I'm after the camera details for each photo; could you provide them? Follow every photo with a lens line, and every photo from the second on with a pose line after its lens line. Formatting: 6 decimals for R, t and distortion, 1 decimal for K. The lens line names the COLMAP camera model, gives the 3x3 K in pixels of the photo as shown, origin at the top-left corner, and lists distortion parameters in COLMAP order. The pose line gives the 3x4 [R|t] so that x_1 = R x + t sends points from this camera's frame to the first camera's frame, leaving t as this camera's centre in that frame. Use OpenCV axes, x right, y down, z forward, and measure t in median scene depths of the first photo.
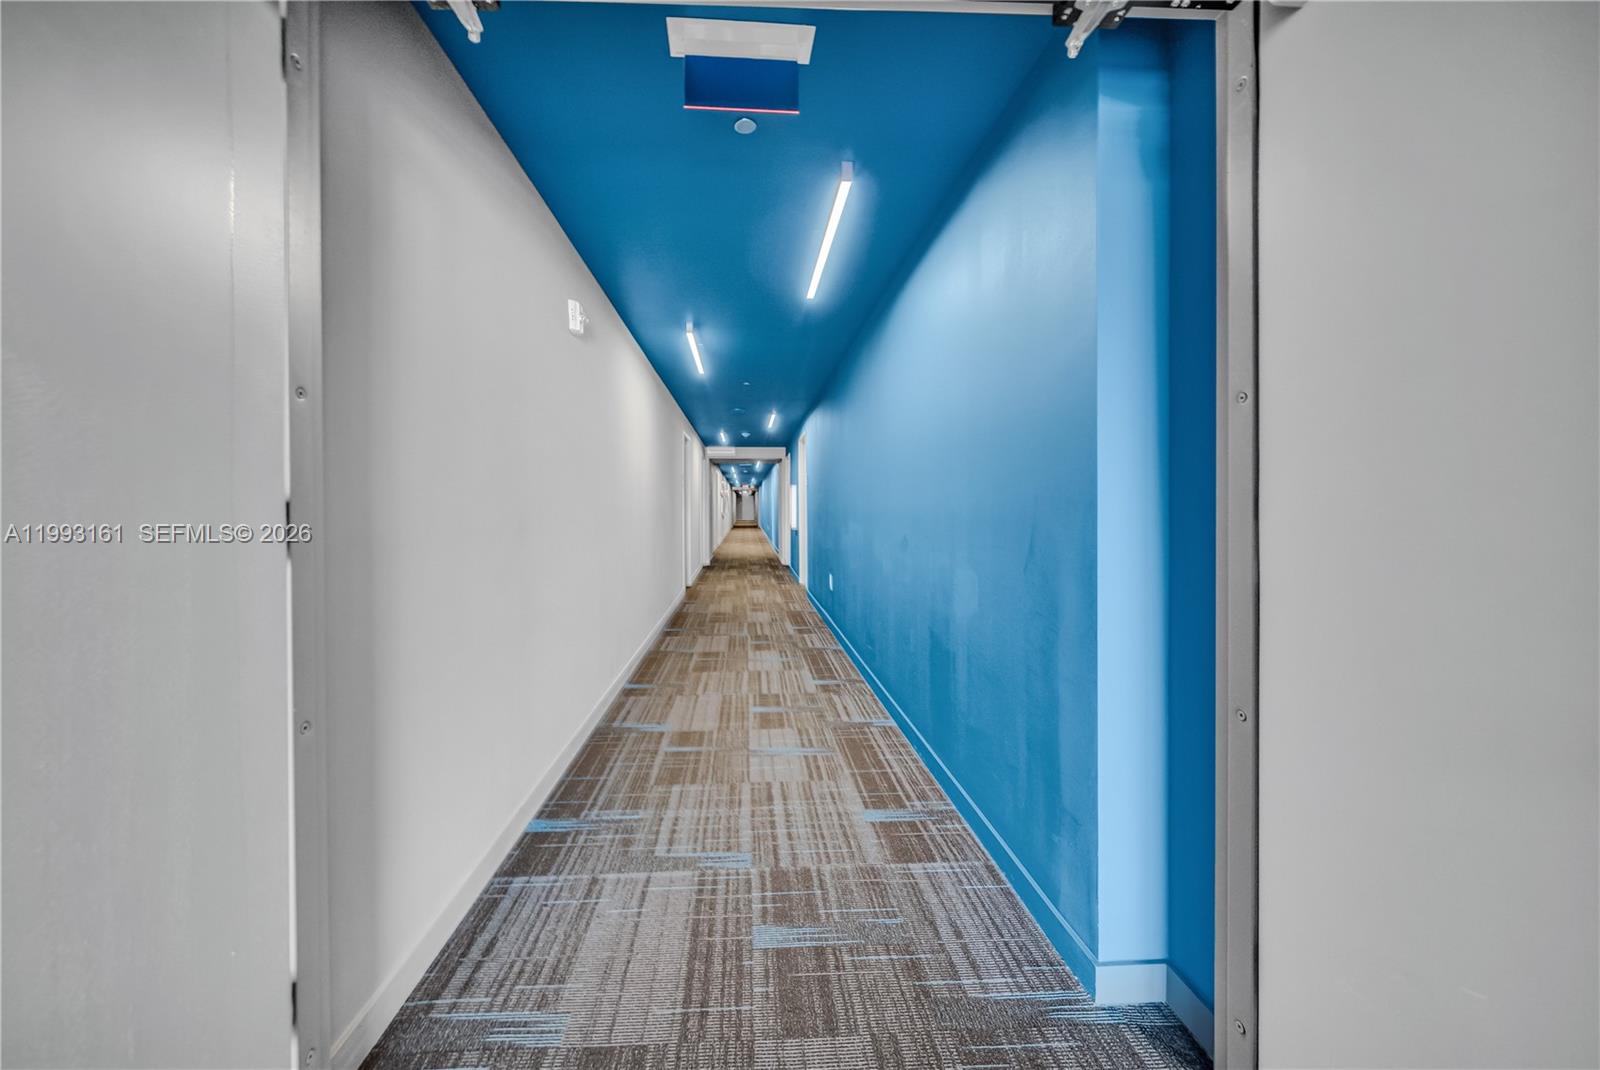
lens RADIAL K [[581.0, 0, 792.6], [0, 581.0, 519.5], [0, 0, 1]] dist [0.000347, -0.000080]
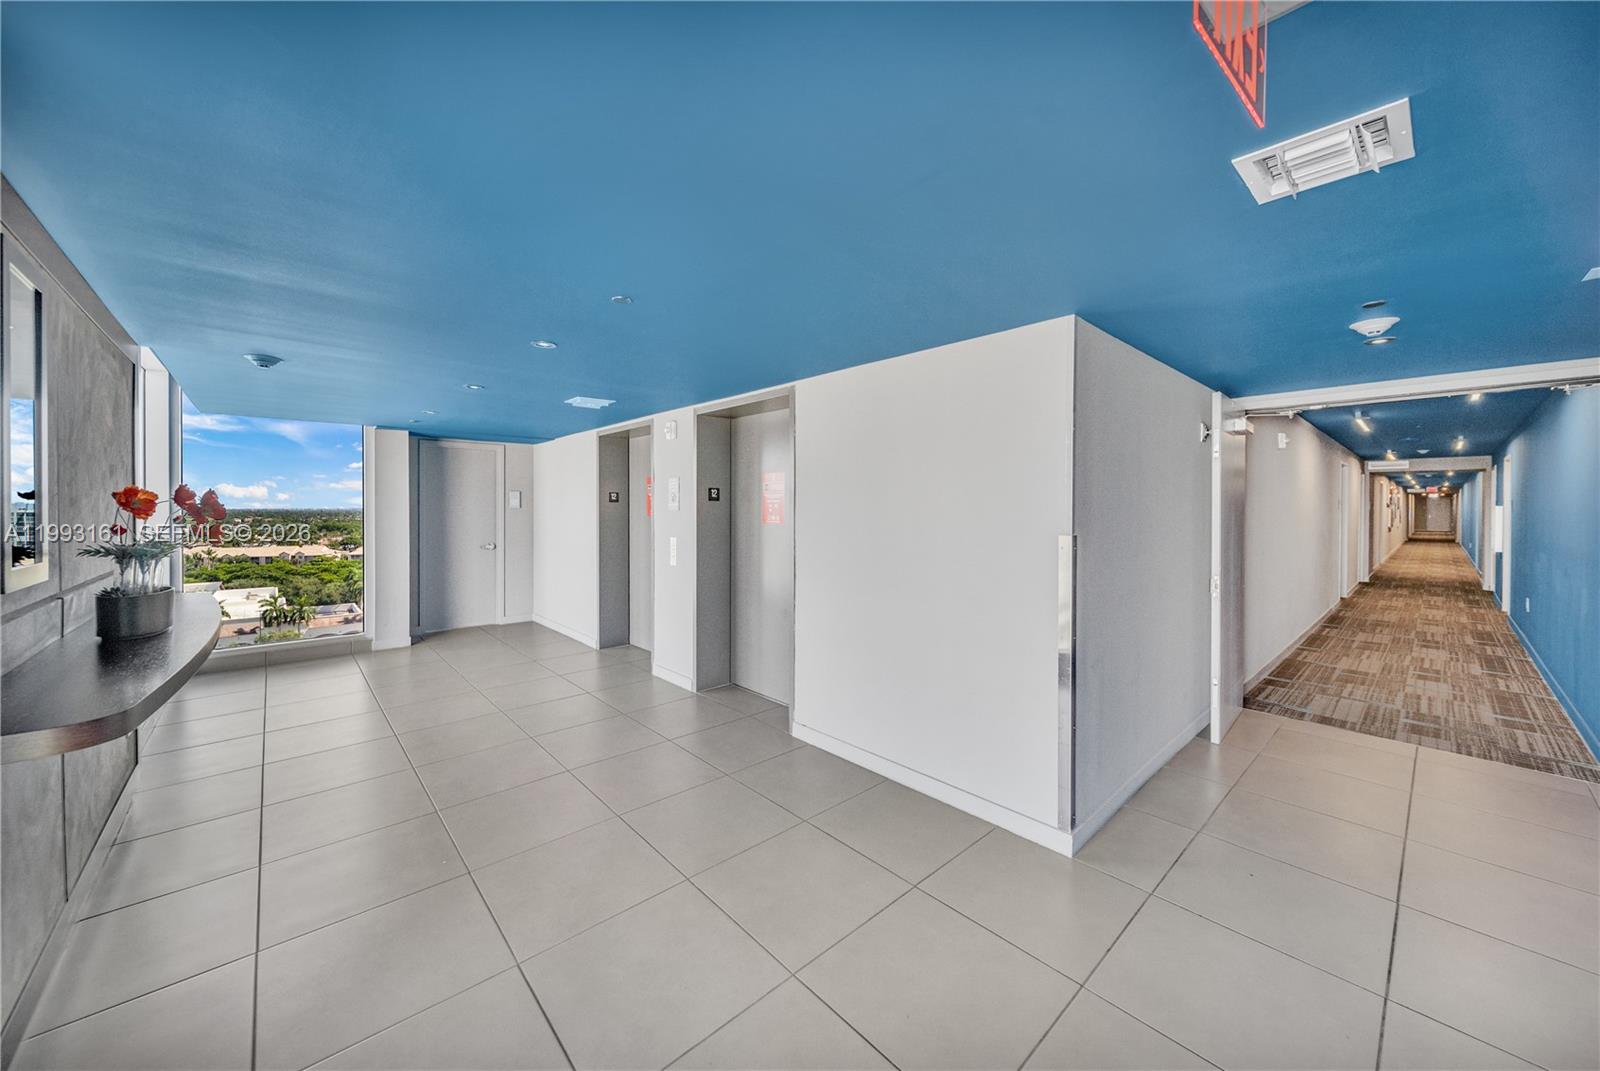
lens RADIAL K [[581.0, 0, 795.0], [0, 581.0, 519.6], [0, 0, 1]] dist [0.000347, -0.000080]
pose [[0.608145, 0.014105, -0.793701, 0.049594], [-0.016731, 0.999848, 0.004950, -0.017556], [0.793650, 0.010269, 0.608288, -0.399323]]
